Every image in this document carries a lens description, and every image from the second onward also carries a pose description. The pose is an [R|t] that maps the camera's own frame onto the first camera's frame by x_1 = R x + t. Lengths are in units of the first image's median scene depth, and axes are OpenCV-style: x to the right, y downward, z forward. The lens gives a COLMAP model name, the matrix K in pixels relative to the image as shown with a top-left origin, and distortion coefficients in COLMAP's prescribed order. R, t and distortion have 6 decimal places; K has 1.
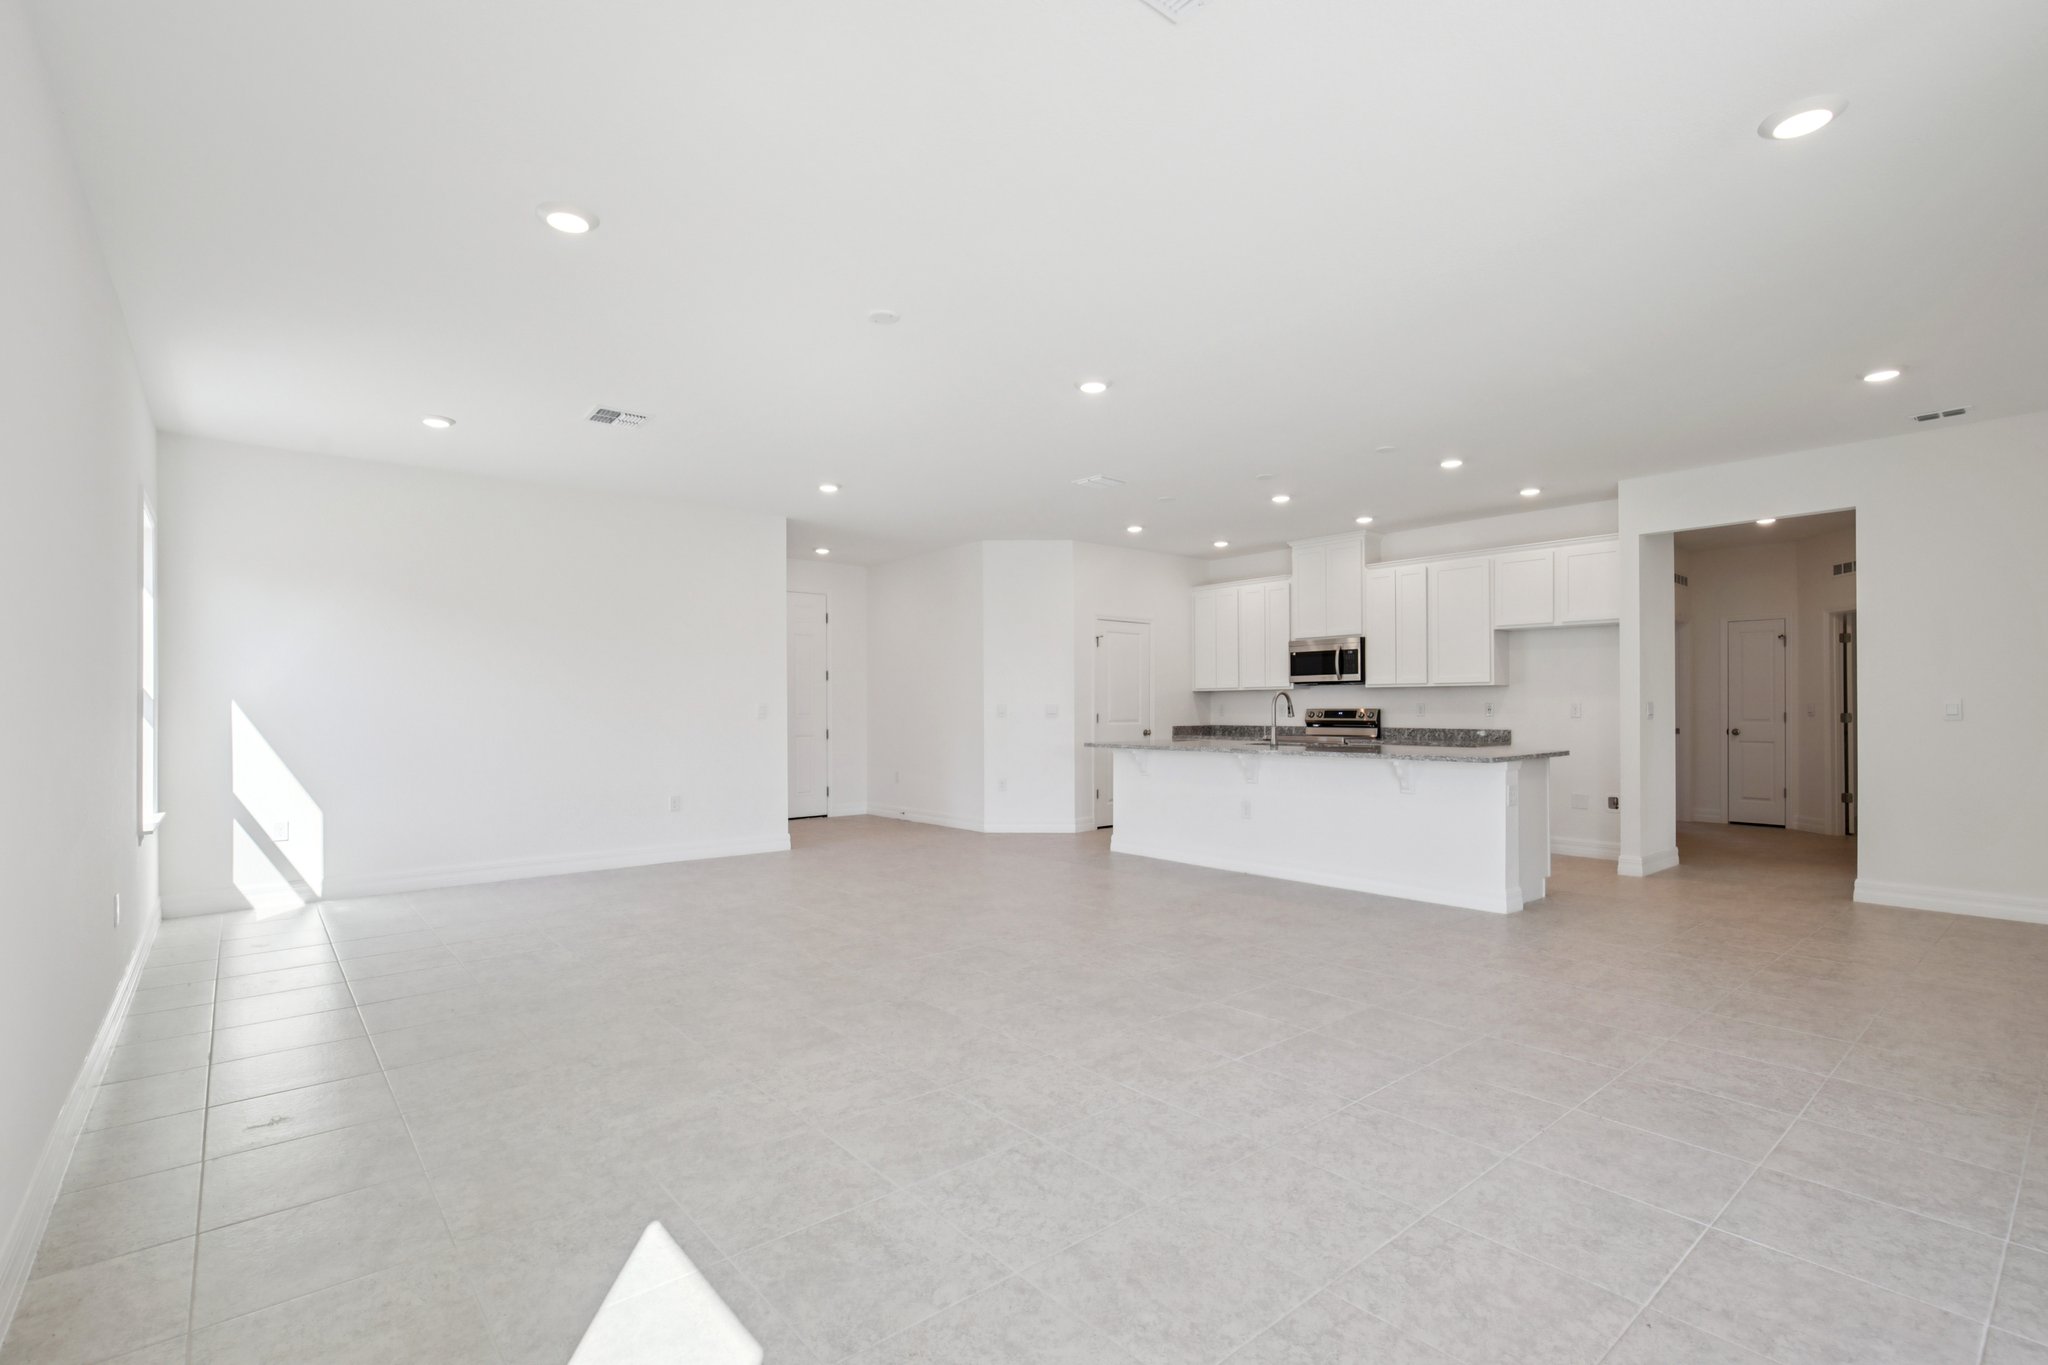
lens RADIAL K [[943.2, 0, 1010.7], [0, 943.2, 691.3], [0, 0, 1]] dist [-0.008019, -0.000504]
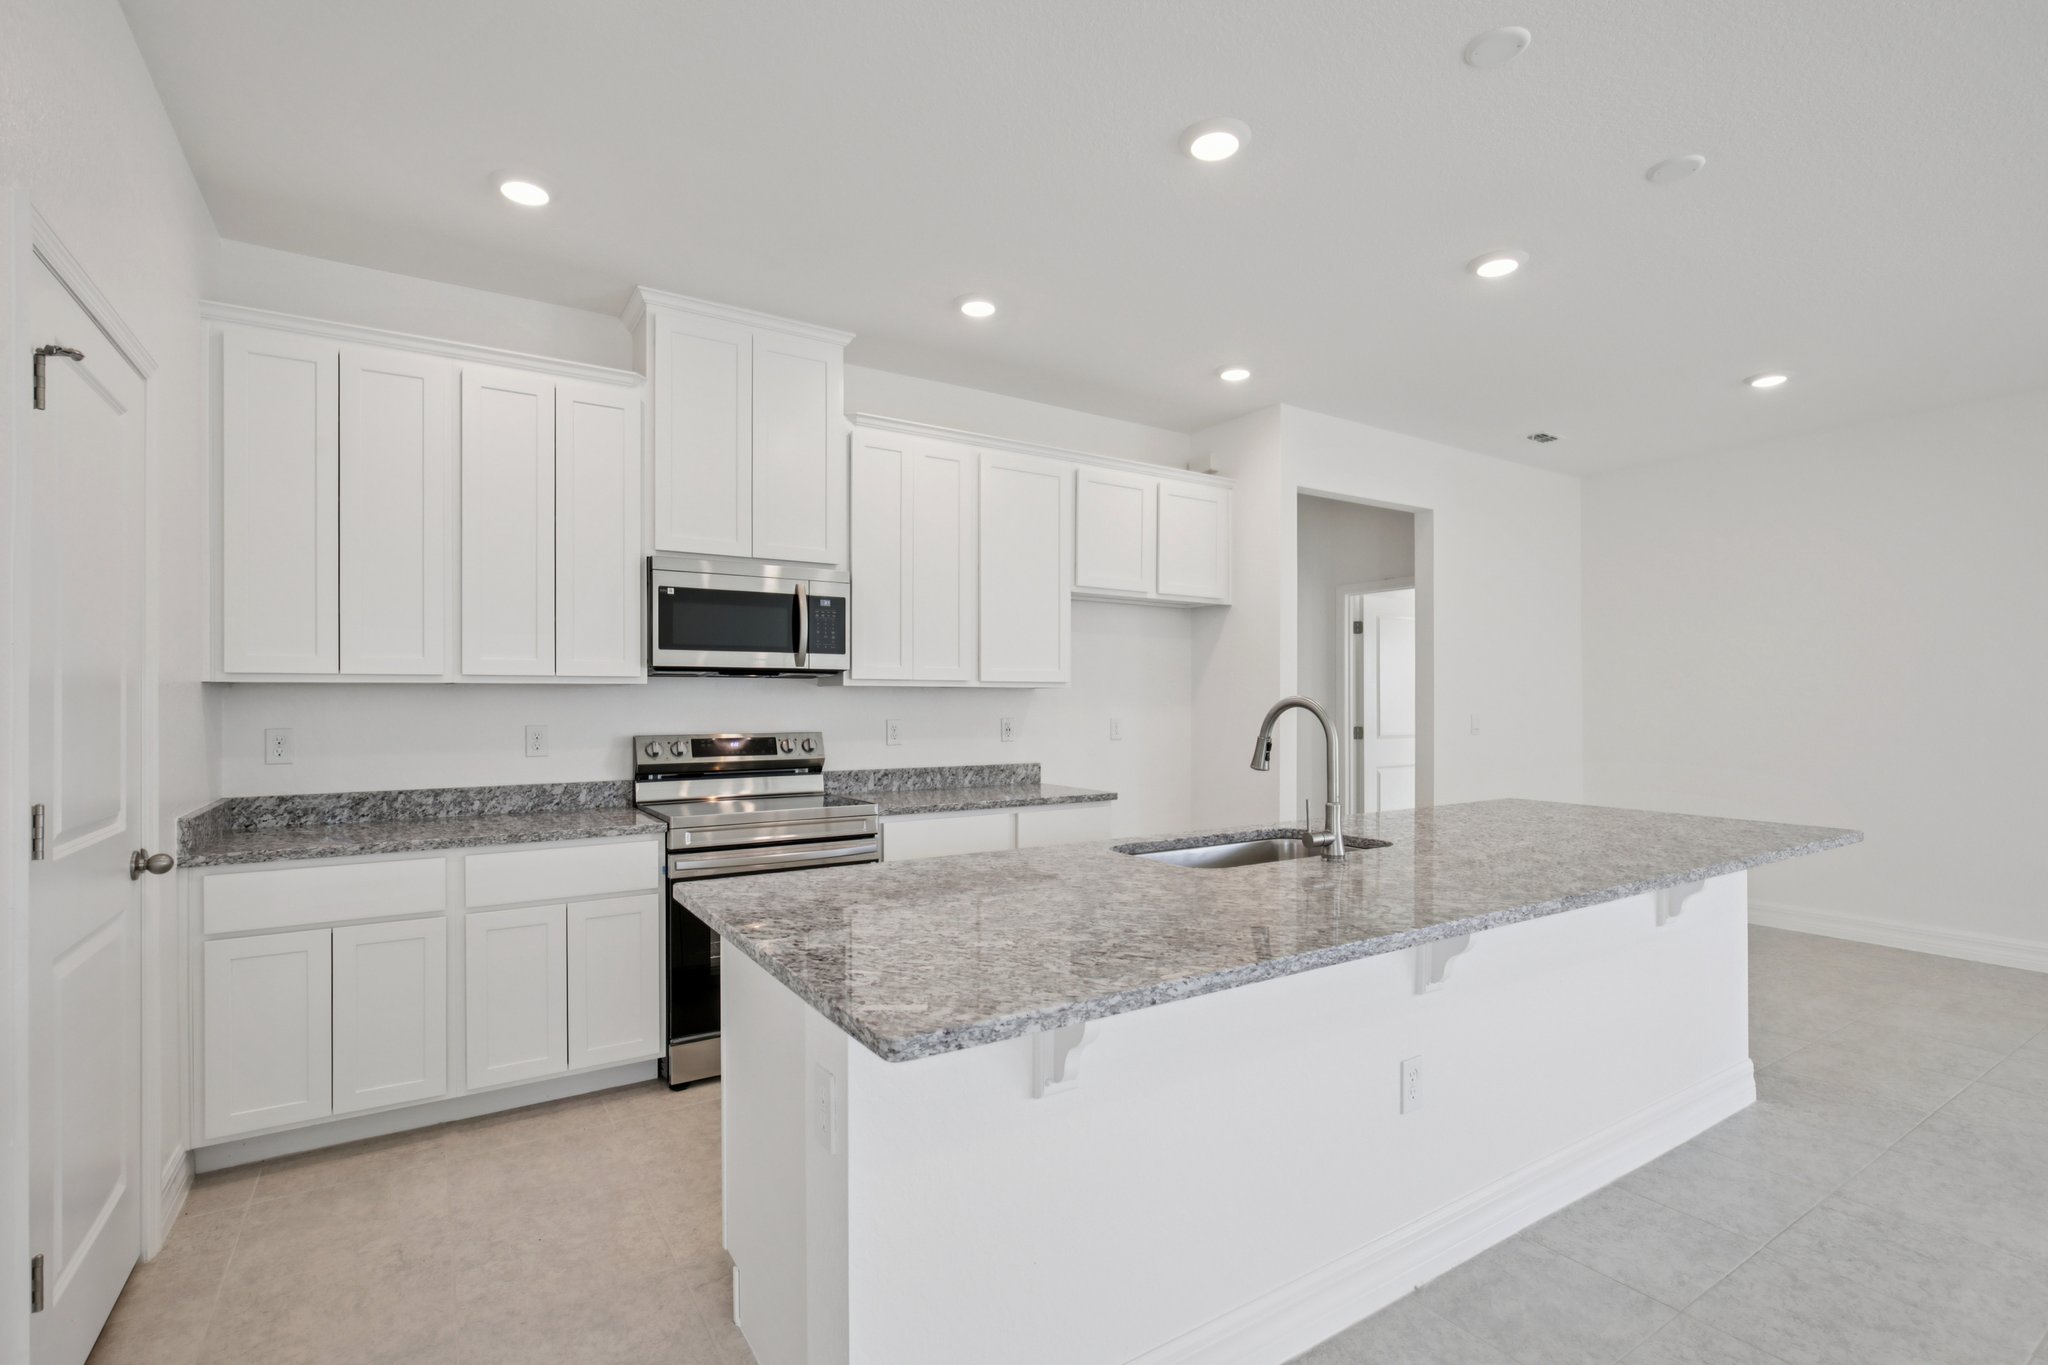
lens RADIAL K [[943.2, 0, 1023.2], [0, 943.2, 700.6], [0, 0, 1]] dist [-0.008019, -0.000504]
pose [[0.115443, 0.003227, 0.993309, -0.057082], [-0.018040, 0.999837, -0.001151, 0.001870], [-0.993150, -0.017786, 0.115482, 0.851249]]
